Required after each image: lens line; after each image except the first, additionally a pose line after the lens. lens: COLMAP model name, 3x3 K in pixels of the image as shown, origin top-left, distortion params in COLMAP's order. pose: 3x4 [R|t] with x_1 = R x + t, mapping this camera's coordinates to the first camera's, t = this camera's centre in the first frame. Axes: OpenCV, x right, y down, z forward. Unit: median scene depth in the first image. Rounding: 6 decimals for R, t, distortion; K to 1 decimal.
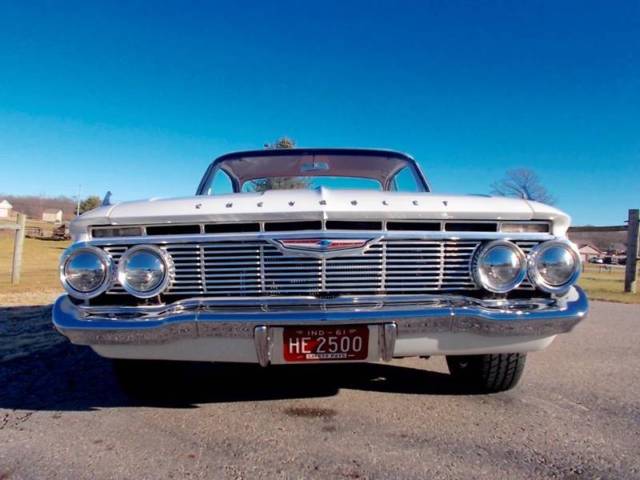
lens RADIAL K [[523.8, 0, 319.9], [0, 523.8, 249.7], [0, 0, 1]] dist [0.016645, 0.004203]
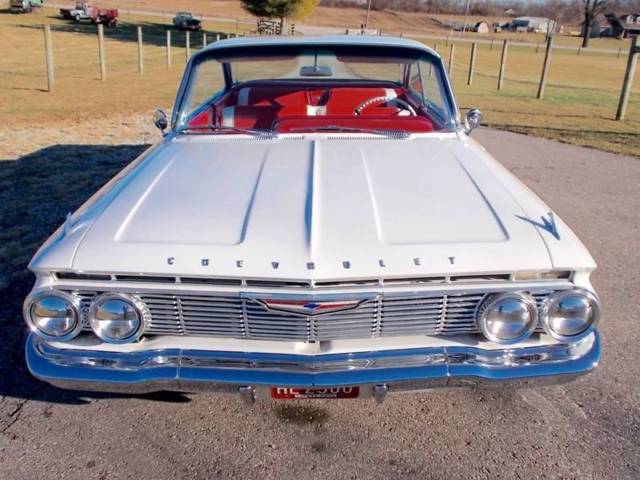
lens RADIAL K [[601.1, 0, 320.5], [0, 601.1, 243.9], [0, 0, 1]] dist [0.009278, 0.012290]
pose [[0.999654, 0.017570, -0.019582, 0.038040], [-0.009713, 0.938211, 0.345927, -0.442397], [0.024450, -0.345617, 0.938057, 0.061994]]
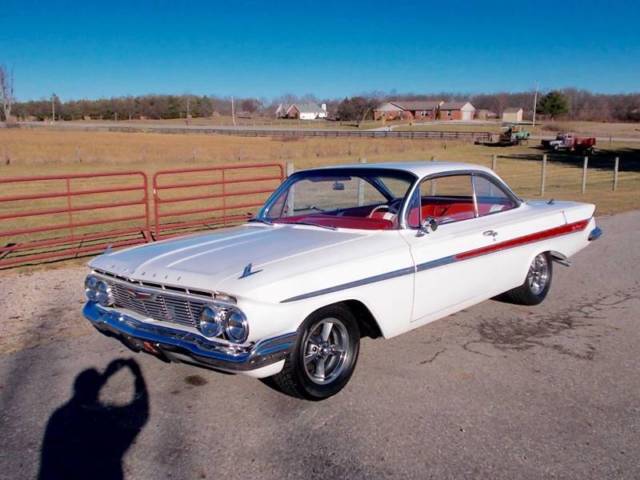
lens RADIAL K [[604.7, 0, 320.3], [0, 604.7, 236.5], [0, 0, 1]] dist [0.008946, 0.004449]
pose [[0.702580, 0.074028, -0.707744, 1.825230], [0.029550, 0.990681, 0.132957, -0.443135], [0.710991, -0.114326, 0.693845, 0.010431]]
